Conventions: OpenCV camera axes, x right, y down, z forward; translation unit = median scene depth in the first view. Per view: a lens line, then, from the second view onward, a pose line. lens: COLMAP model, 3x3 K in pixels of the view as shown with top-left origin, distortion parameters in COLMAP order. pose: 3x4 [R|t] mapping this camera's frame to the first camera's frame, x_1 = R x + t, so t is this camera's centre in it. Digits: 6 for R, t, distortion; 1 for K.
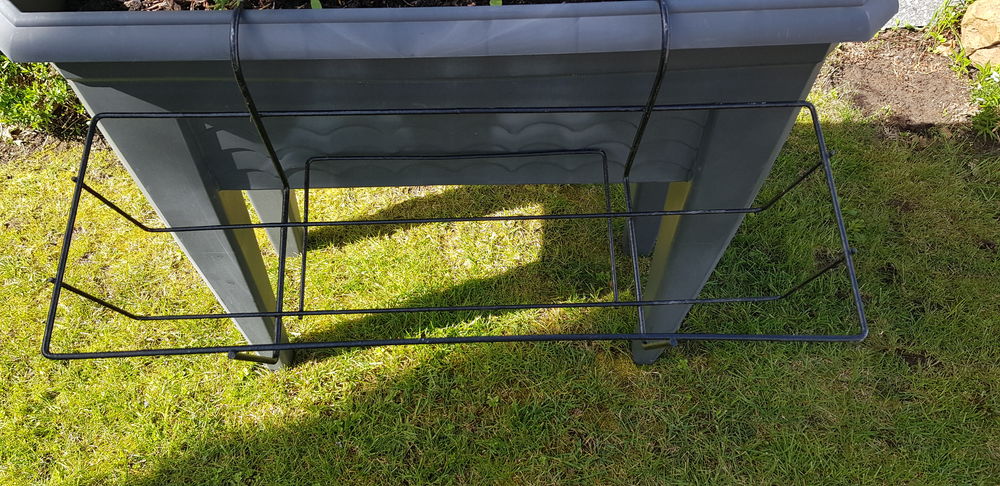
lens RADIAL K [[699.1, 0, 501.8], [0, 699.1, 231.2], [0, 0, 1]] dist [0.061238, -0.085013]
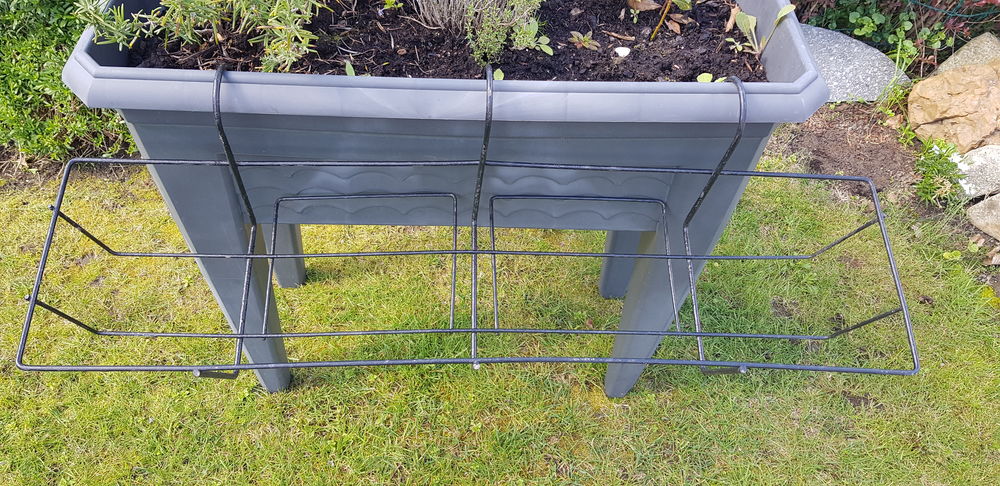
lens RADIAL K [[699.1, 0, 501.8], [0, 699.1, 231.2], [0, 0, 1]] dist [0.061238, -0.085013]
pose [[0.998745, 0.039707, 0.030533, -0.017250], [-0.037679, 0.997215, -0.064362, 0.008598], [-0.033004, 0.063131, 0.997459, -0.099298]]
